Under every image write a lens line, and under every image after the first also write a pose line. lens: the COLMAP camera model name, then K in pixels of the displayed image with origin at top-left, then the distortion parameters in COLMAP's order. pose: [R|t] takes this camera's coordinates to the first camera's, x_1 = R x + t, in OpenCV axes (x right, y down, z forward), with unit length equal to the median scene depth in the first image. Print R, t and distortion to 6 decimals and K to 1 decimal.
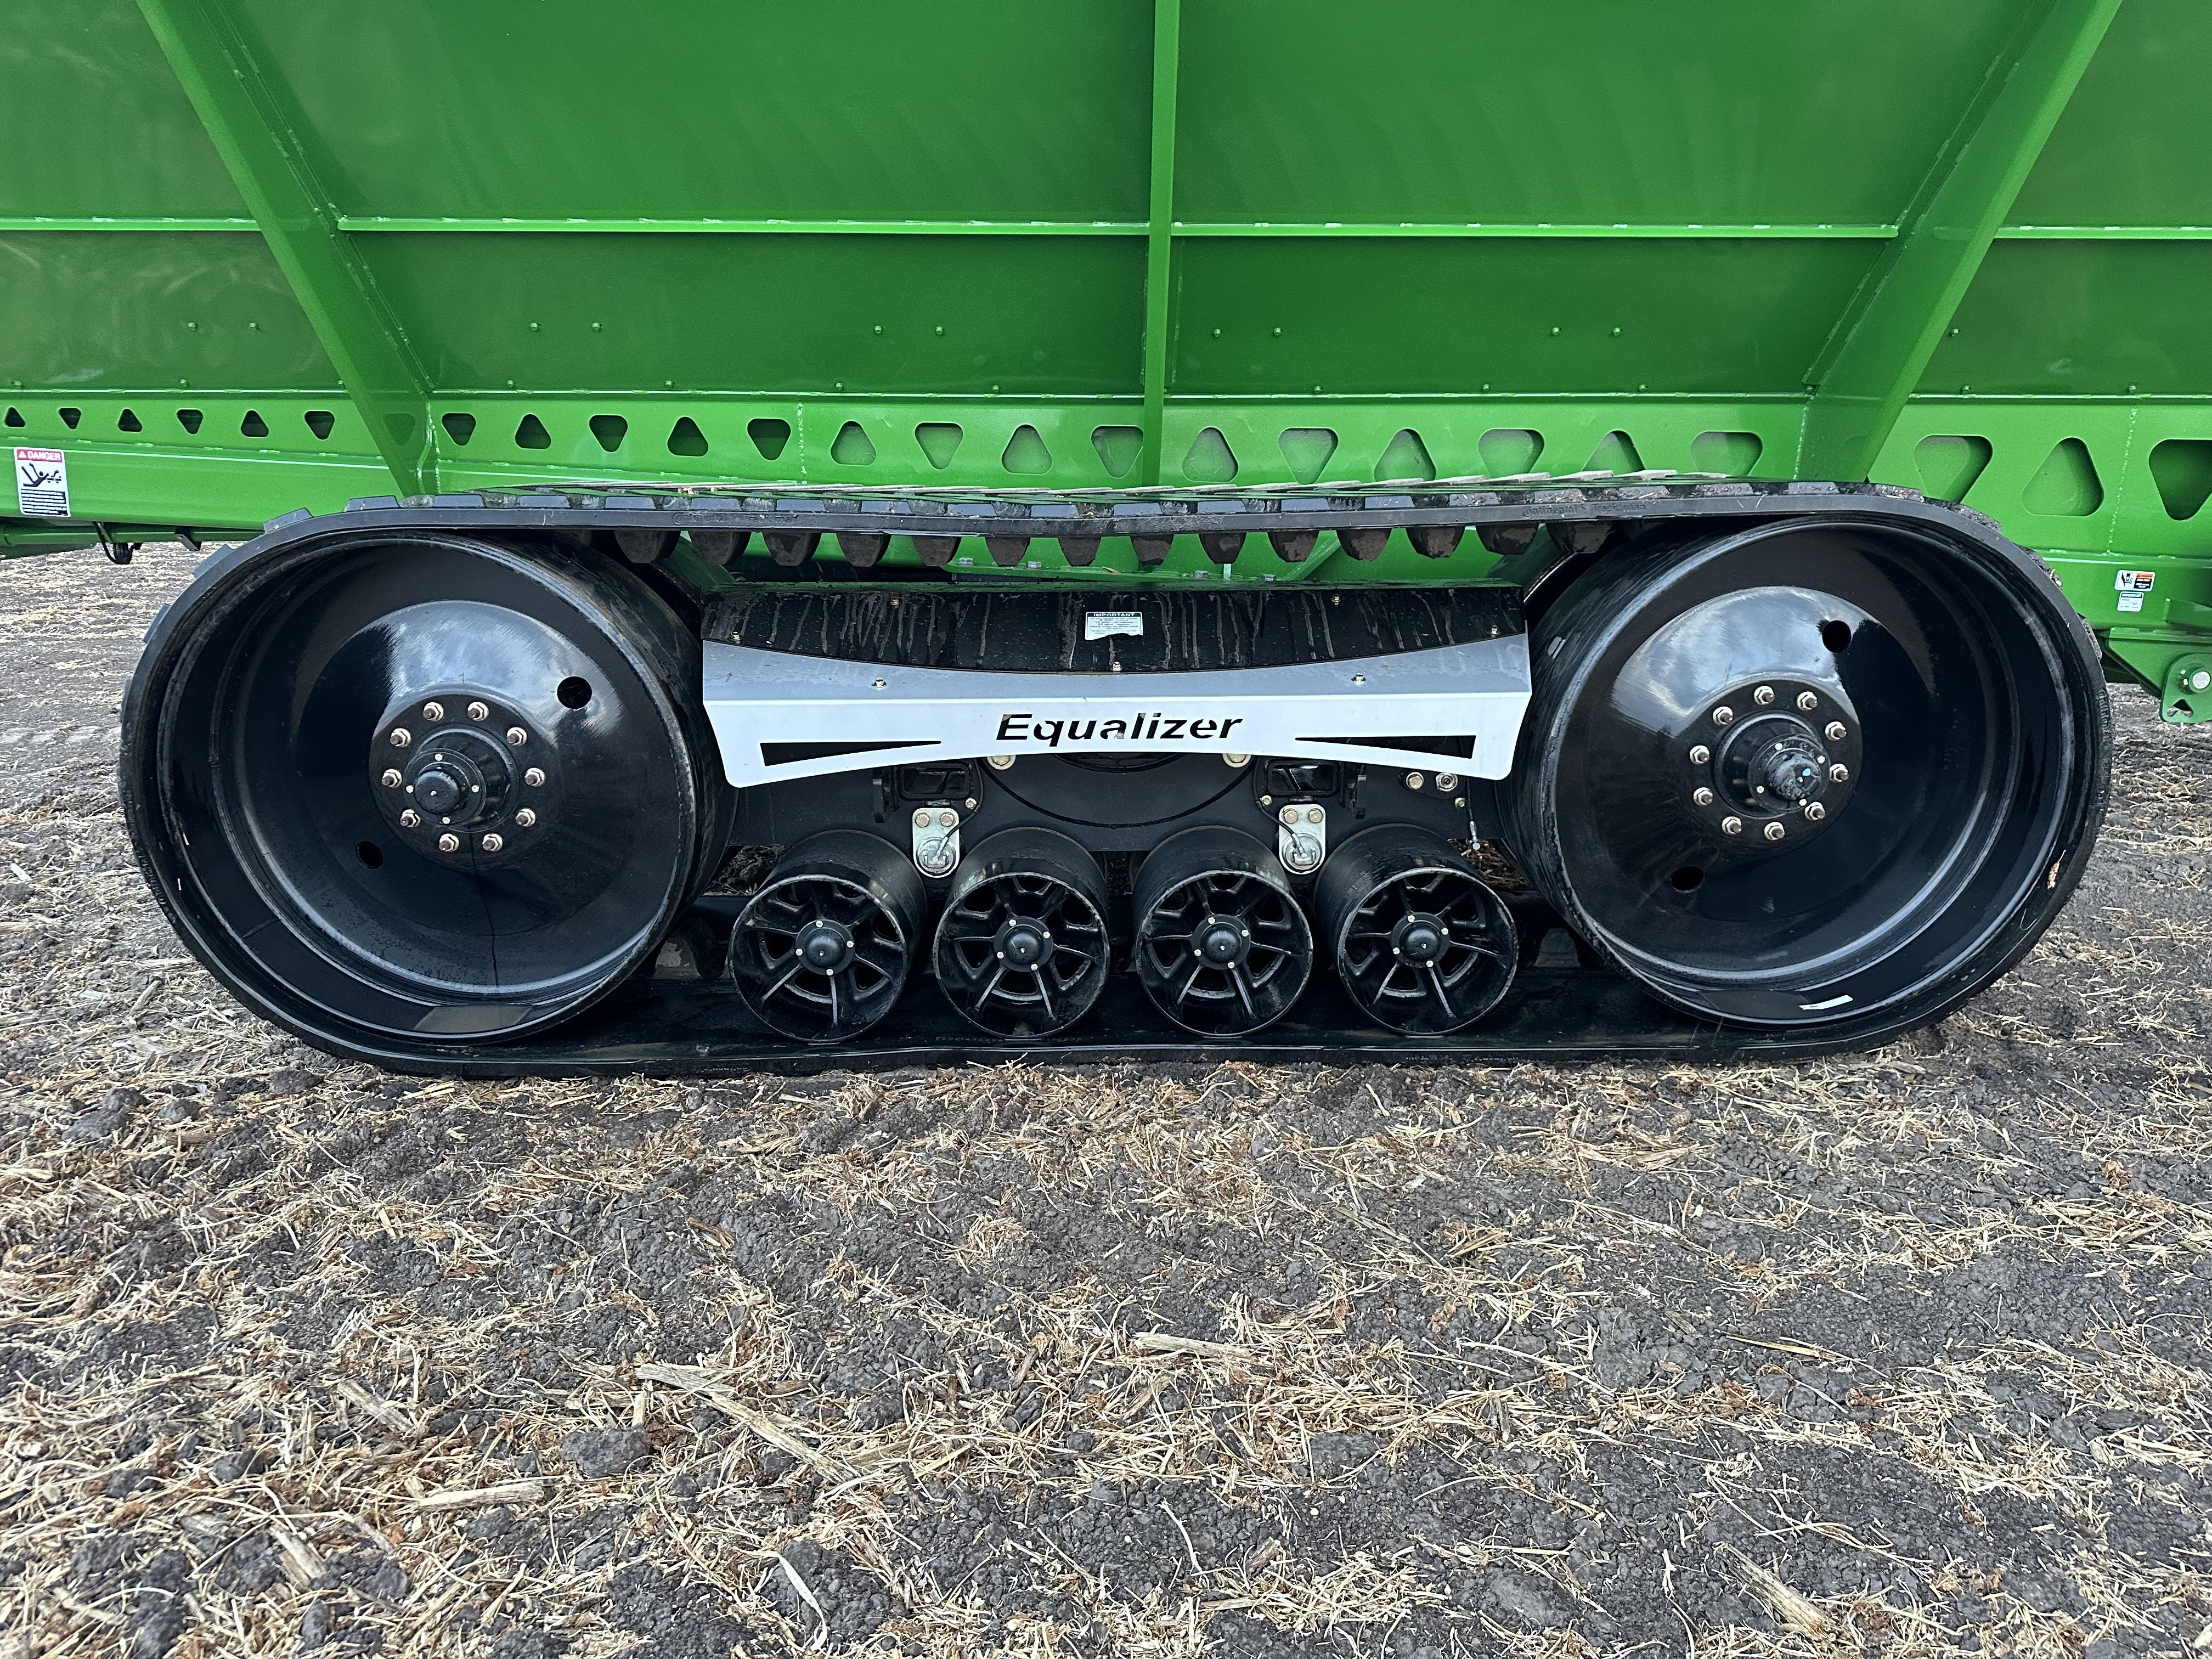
lens RADIAL K [[1496.3, 0, 1152.5], [0, 1496.3, 829.9], [0, 0, 1]] dist [0.135090, -0.172440]
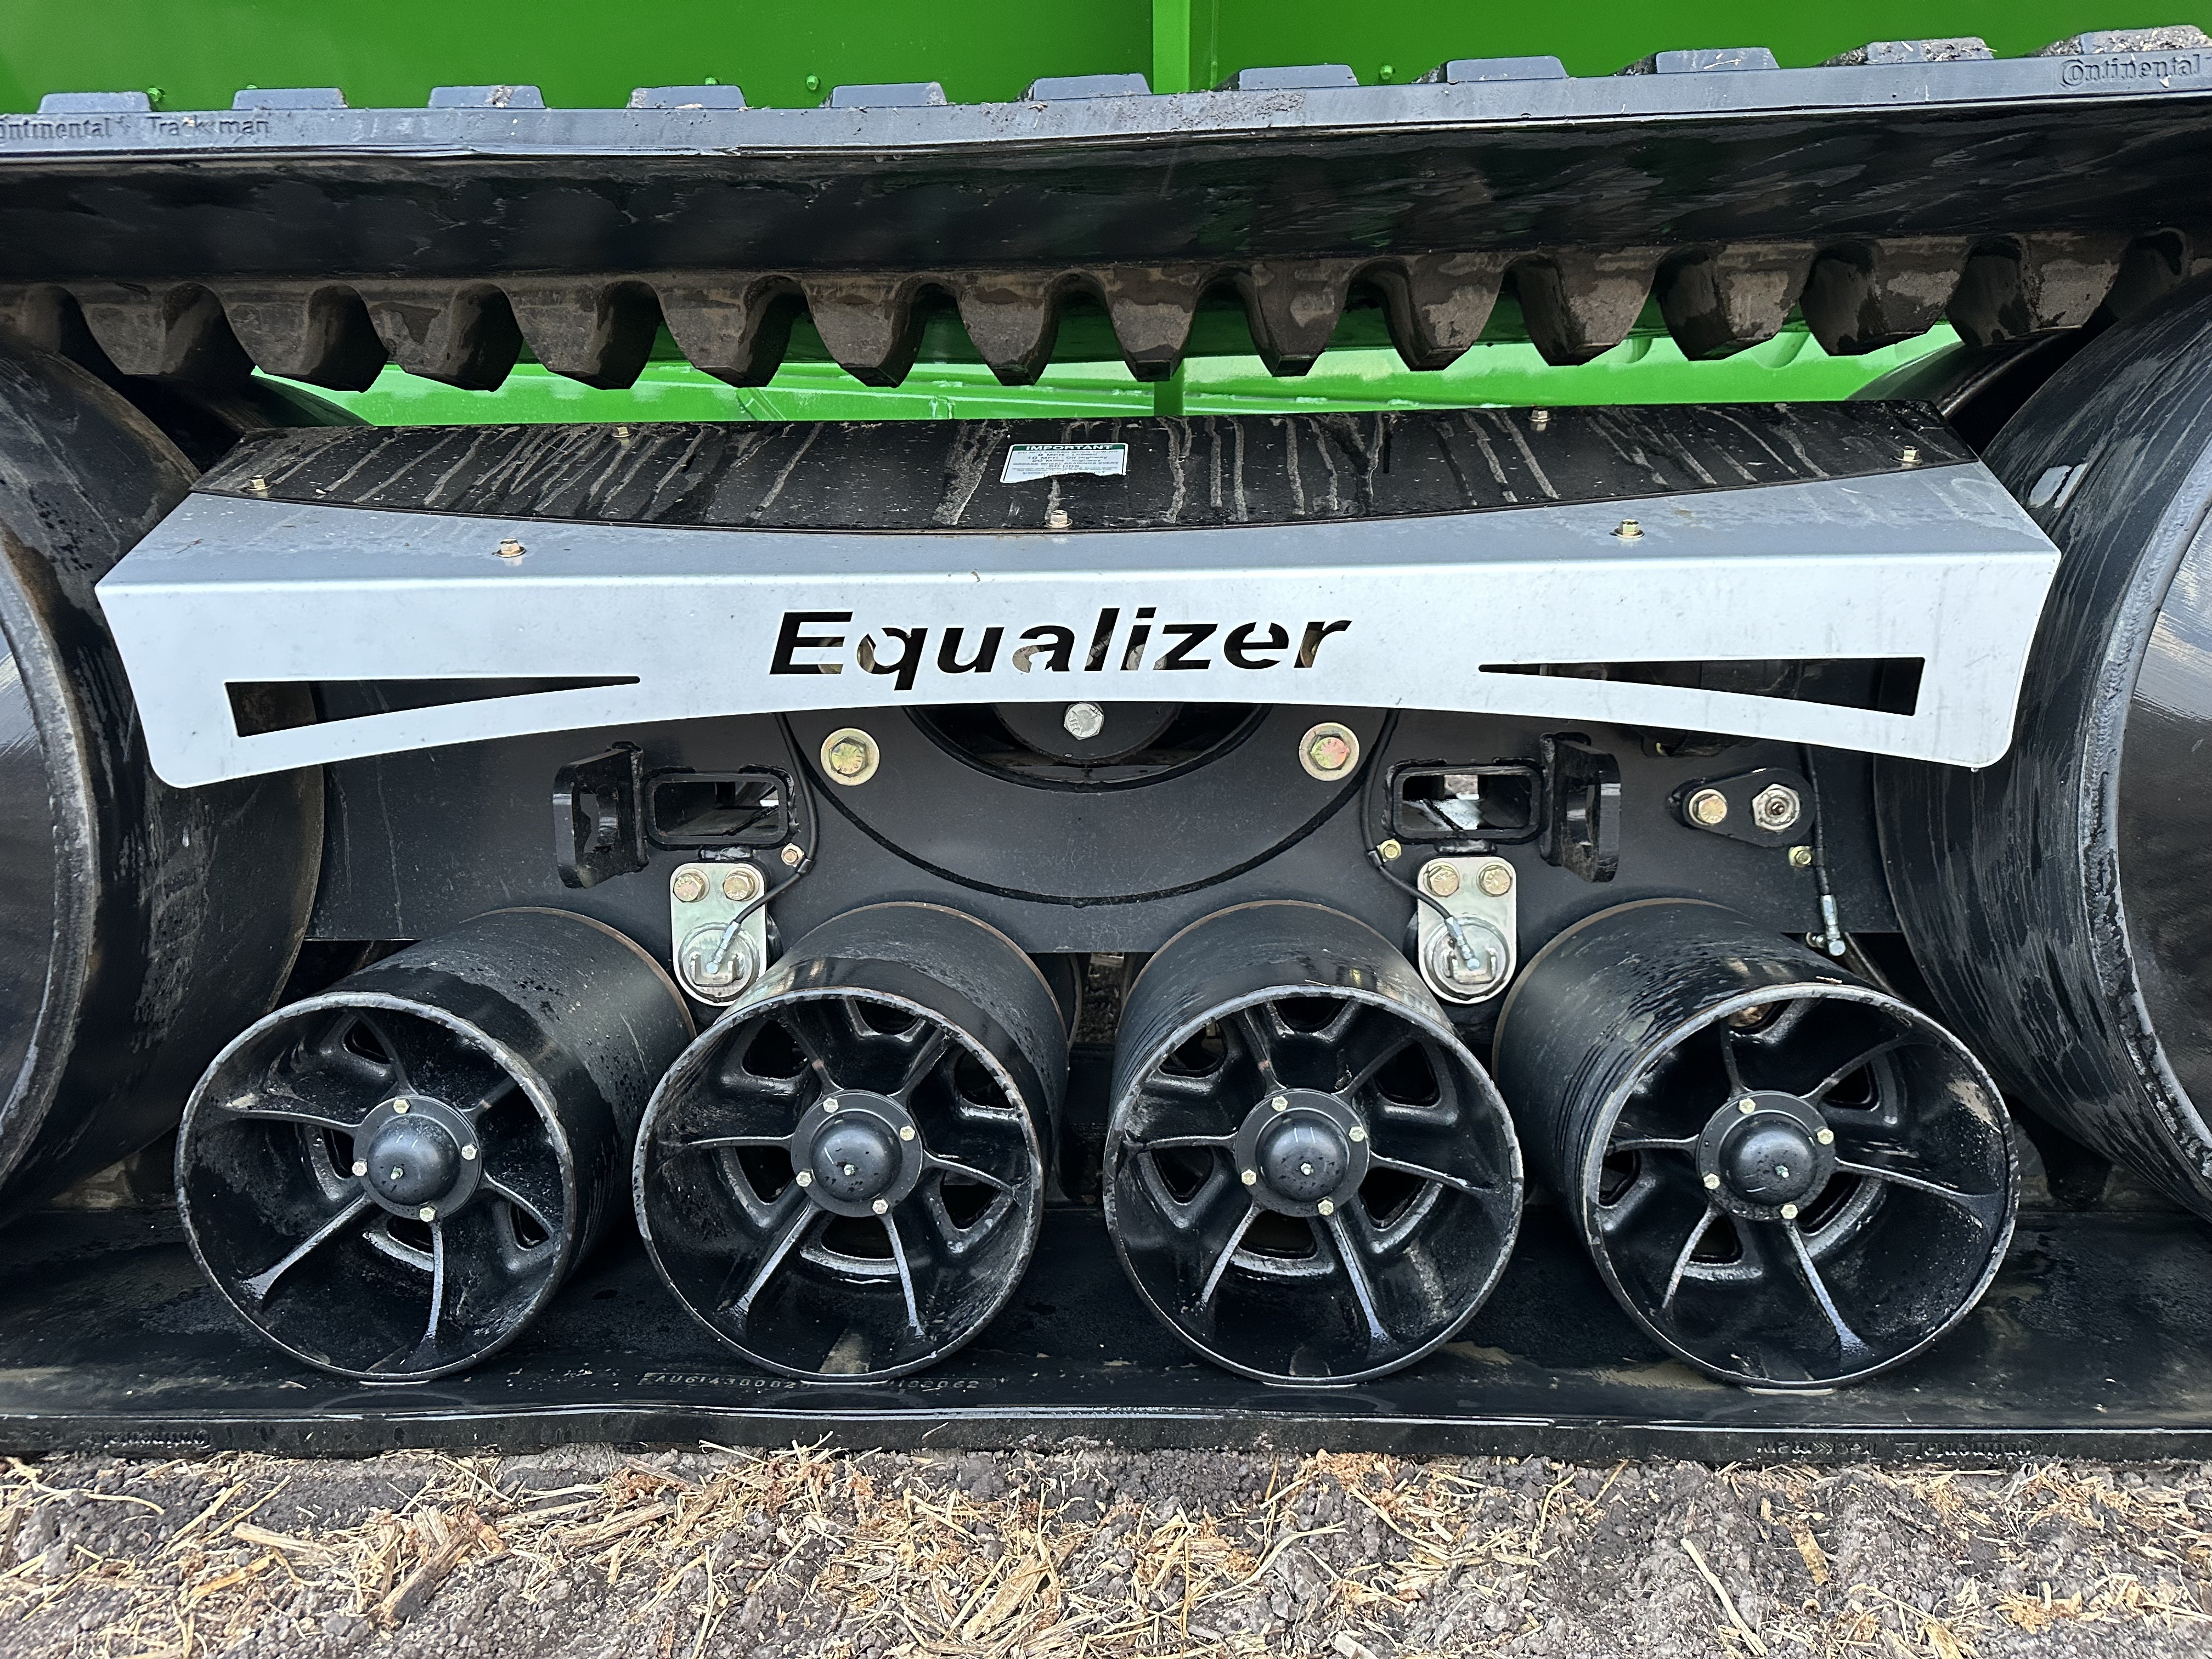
lens RADIAL K [[1556.6, 0, 1111.0], [0, 1556.6, 810.8], [0, 0, 1]] dist [0.099466, -0.136520]
pose [[0.997736, -0.002643, -0.067207, 0.021136], [-0.004430, 0.994476, -0.104866, 0.023398], [0.067113, 0.104926, 0.992213, 0.532446]]
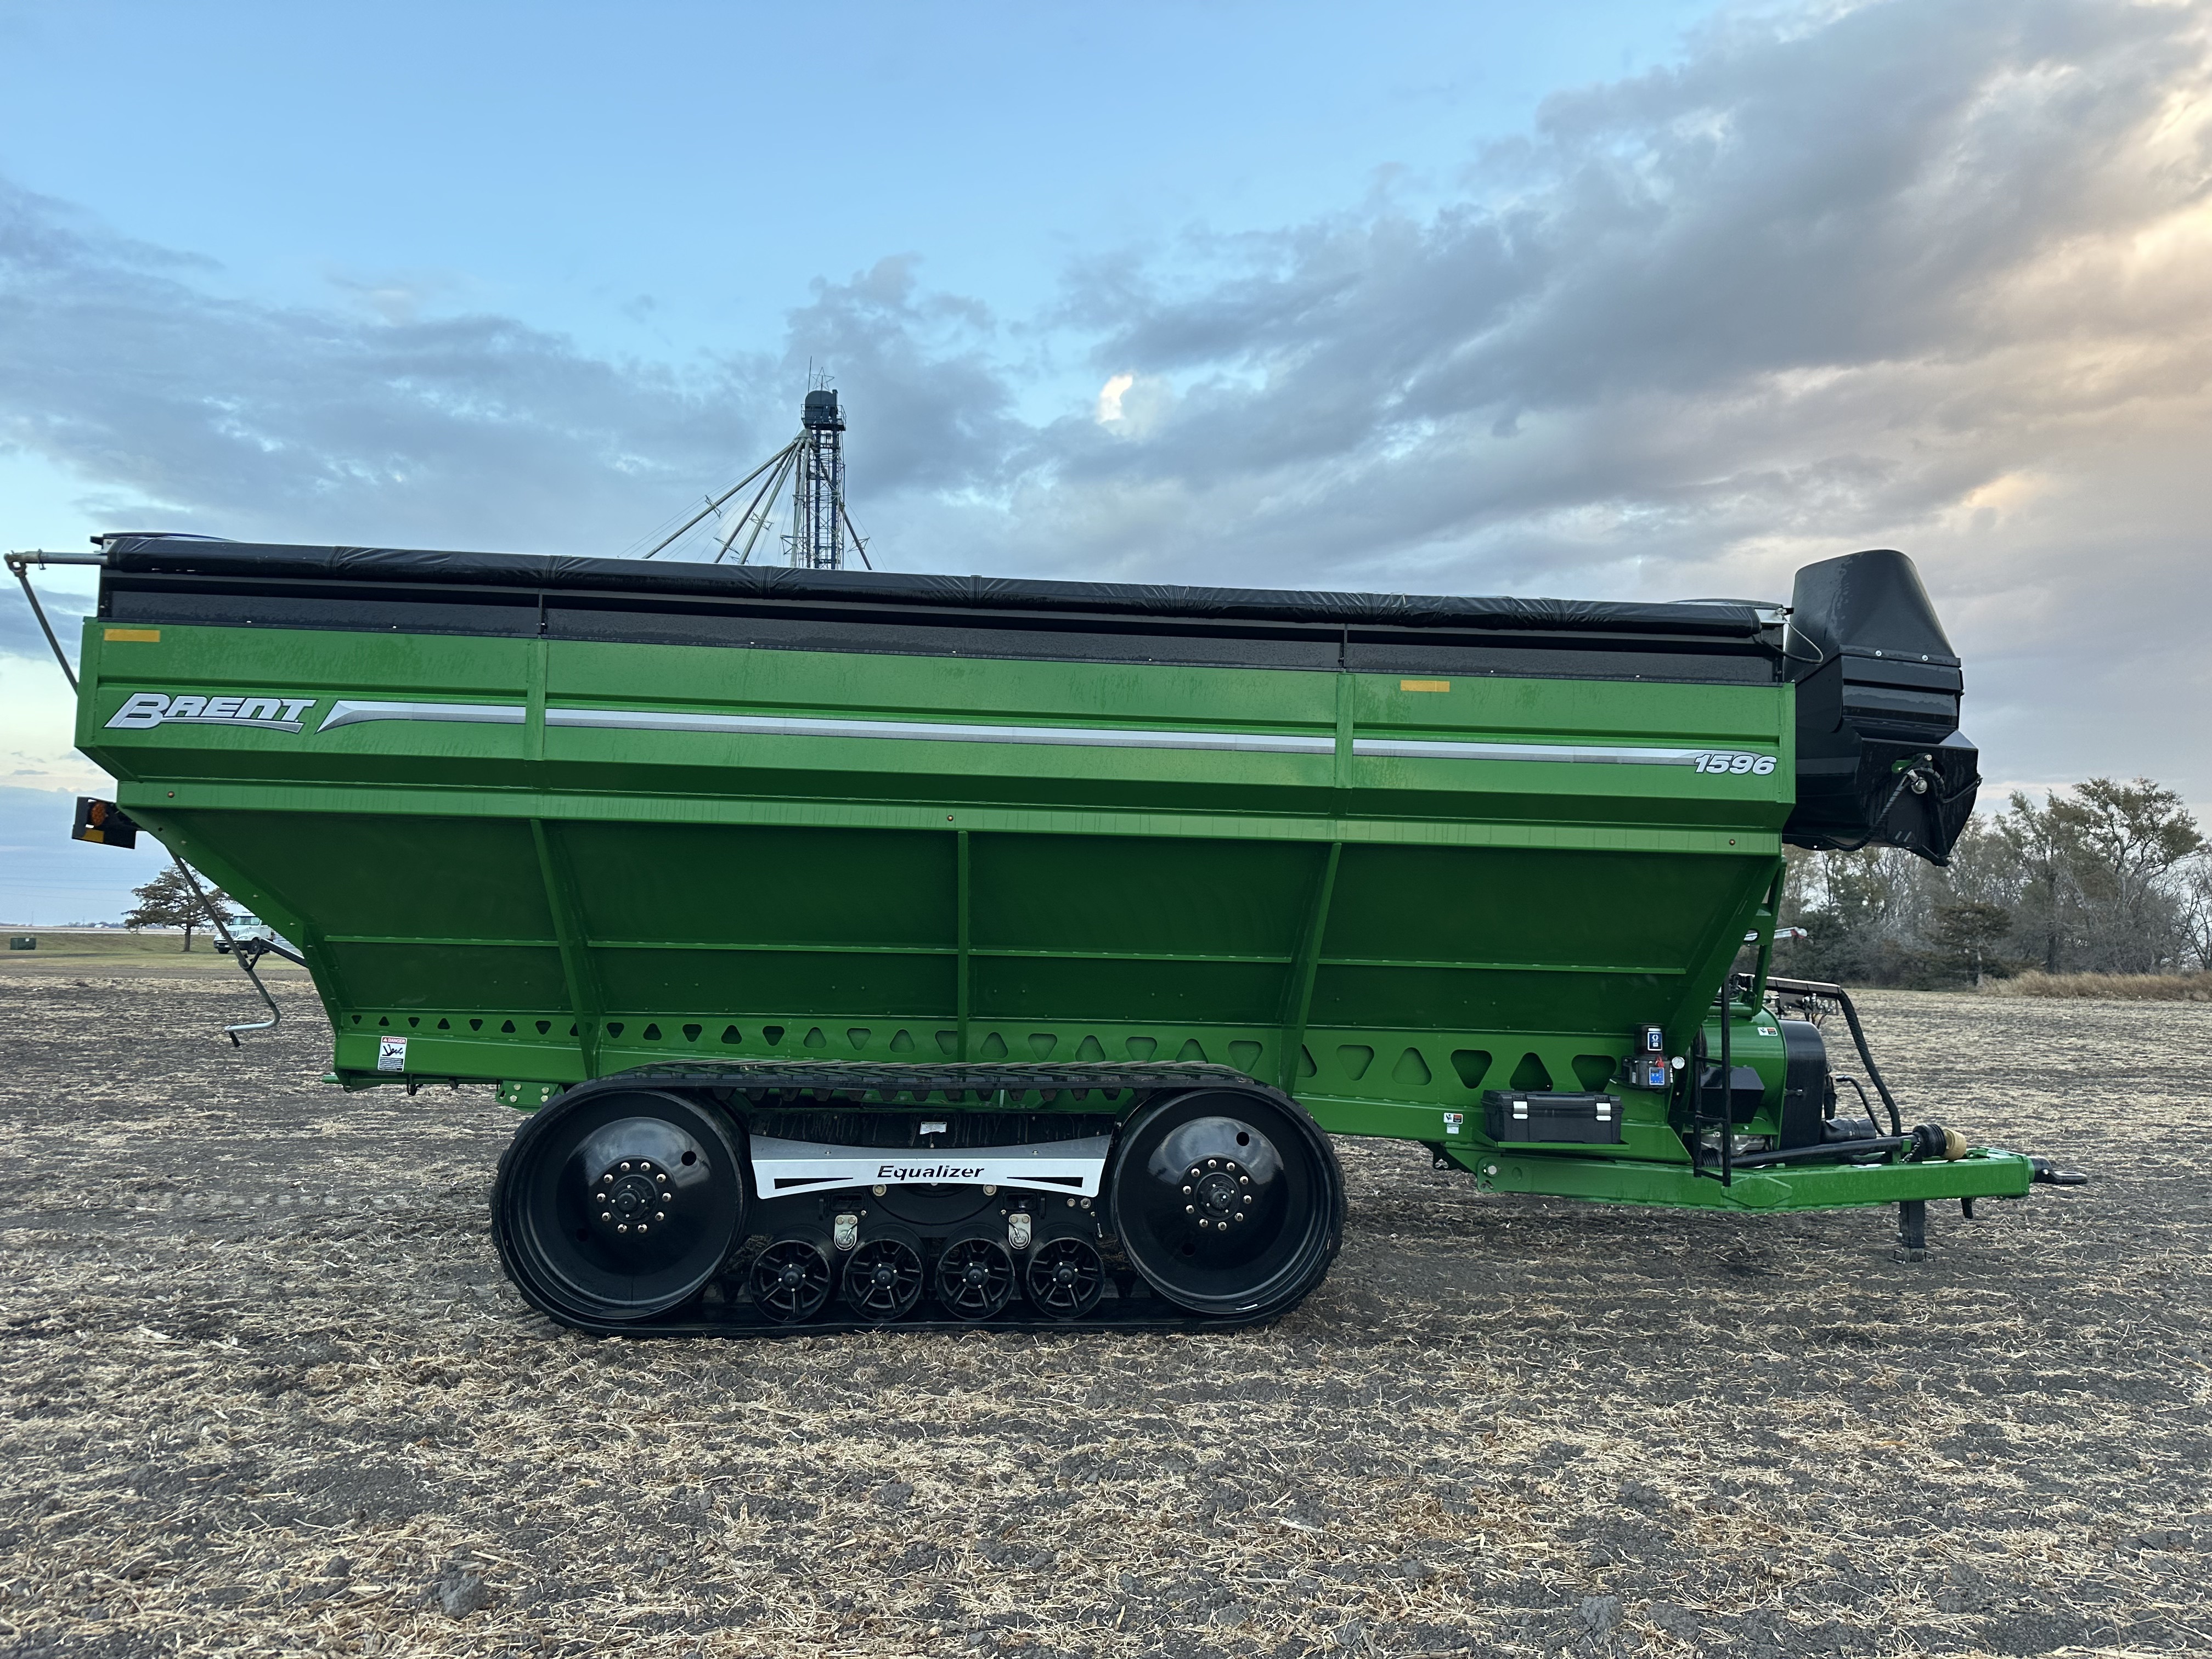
lens RADIAL K [[1216.7, 0, 1096.0], [0, 1216.7, 865.2], [0, 0, 1]] dist [0.021985, 0.000050]
pose [[0.997728, 0.023799, 0.063032, 0.094755], [-0.000157, 0.936355, -0.351054, 0.138826], [-0.067375, 0.350247, 0.934231, -0.881179]]
